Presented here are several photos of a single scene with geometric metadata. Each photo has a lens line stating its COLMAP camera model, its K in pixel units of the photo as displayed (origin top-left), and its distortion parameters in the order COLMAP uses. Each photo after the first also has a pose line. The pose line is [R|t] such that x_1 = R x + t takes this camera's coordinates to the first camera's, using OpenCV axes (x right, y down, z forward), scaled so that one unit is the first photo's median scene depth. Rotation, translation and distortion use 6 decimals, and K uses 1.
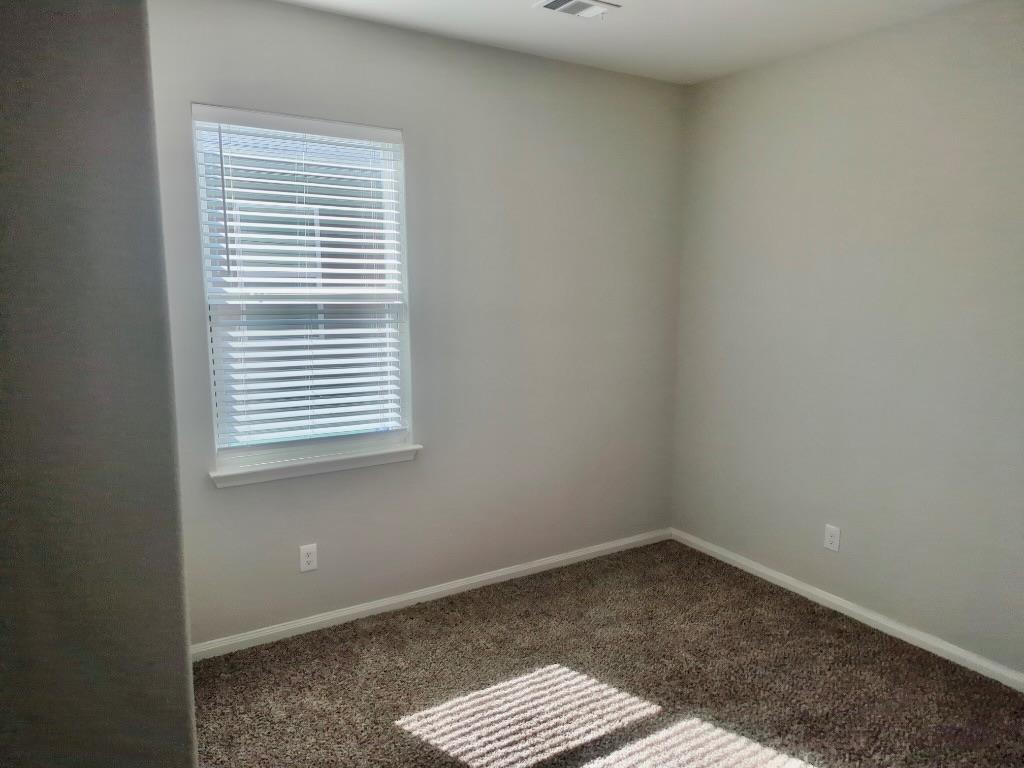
lens RADIAL K [[737.3, 0, 513.9], [0, 737.3, 381.4], [0, 0, 1]] dist [-0.003083, -0.010633]
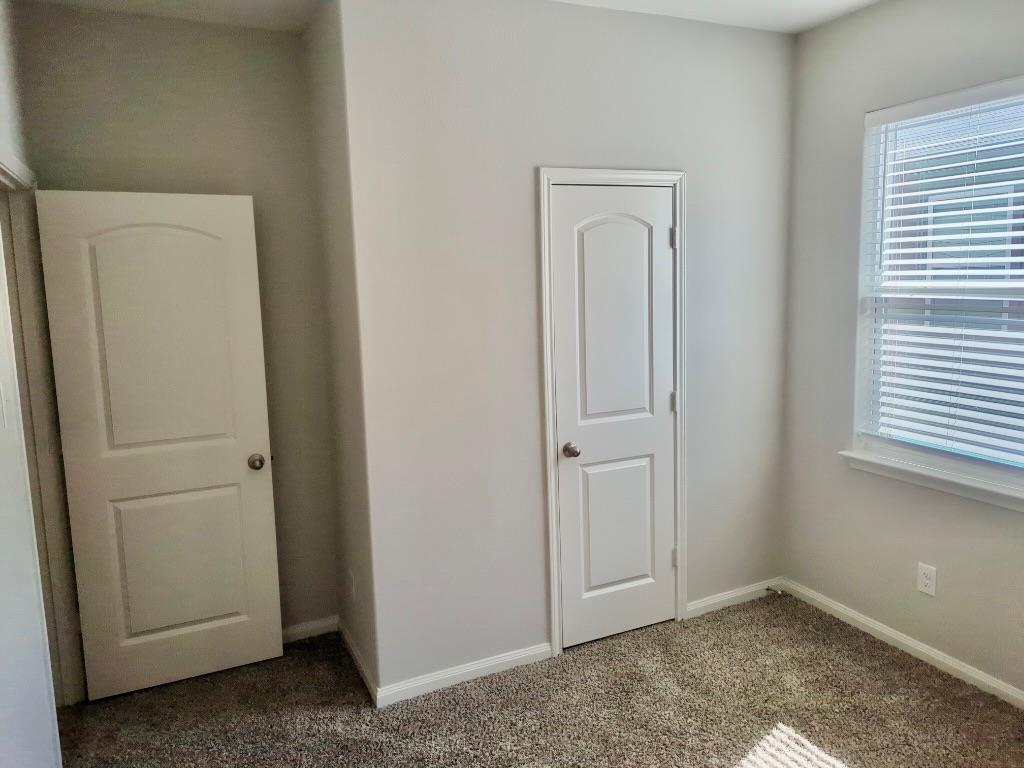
lens RADIAL K [[737.3, 0, 512.7], [0, 737.3, 377.9], [0, 0, 1]] dist [-0.003083, -0.010633]
pose [[-0.160613, 0.116979, -0.980061, 0.666938], [-0.126030, 0.982393, 0.137911, -0.065031], [0.978938, 0.145668, -0.143043, 0.604290]]
